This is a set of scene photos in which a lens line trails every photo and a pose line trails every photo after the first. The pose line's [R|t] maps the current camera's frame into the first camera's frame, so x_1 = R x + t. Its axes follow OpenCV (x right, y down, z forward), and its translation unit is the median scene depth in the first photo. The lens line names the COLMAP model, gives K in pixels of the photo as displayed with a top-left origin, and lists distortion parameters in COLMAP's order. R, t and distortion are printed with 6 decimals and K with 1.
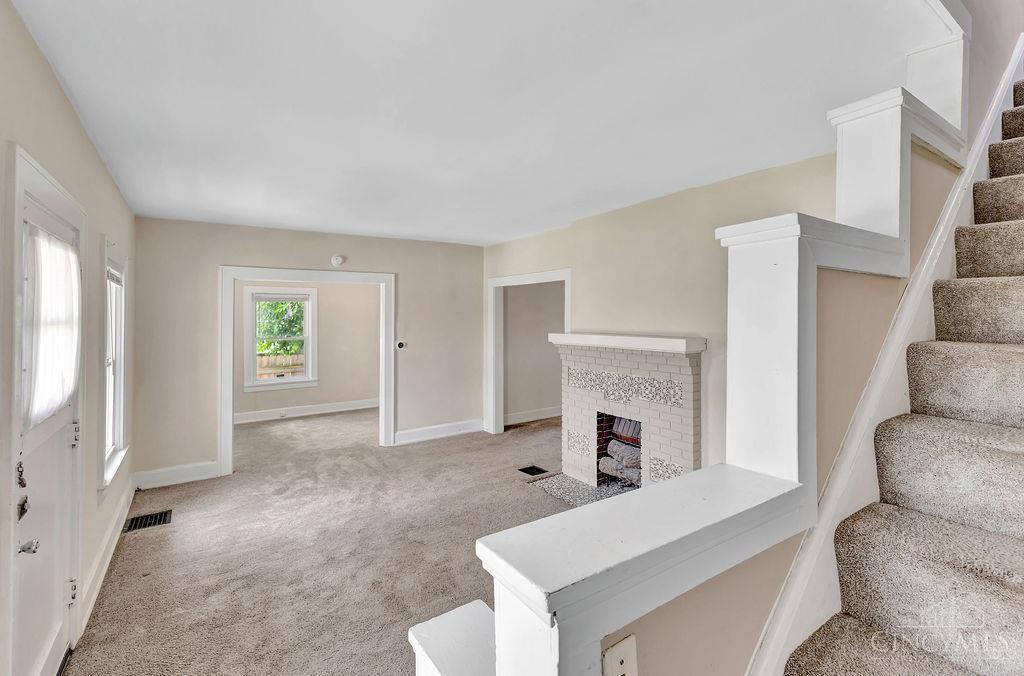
lens RADIAL K [[460.9, 0, 519.6], [0, 460.9, 317.1], [0, 0, 1]] dist [0.029328, -0.028889]
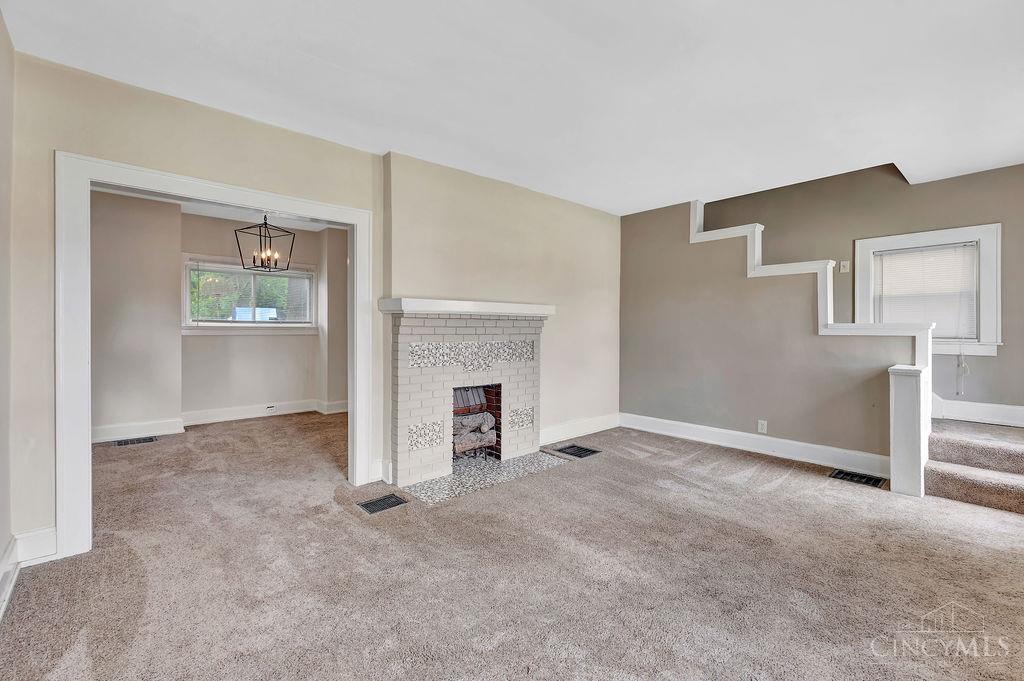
lens RADIAL K [[447.8, 0, 513.7], [0, 447.8, 327.9], [0, 0, 1]] dist [0.000458, 0.000017]
pose [[-0.121366, -0.003444, 0.992602, -0.681384], [-0.005303, 0.999982, 0.002822, 0.081998], [-0.992594, -0.004921, -0.121382, 0.957151]]
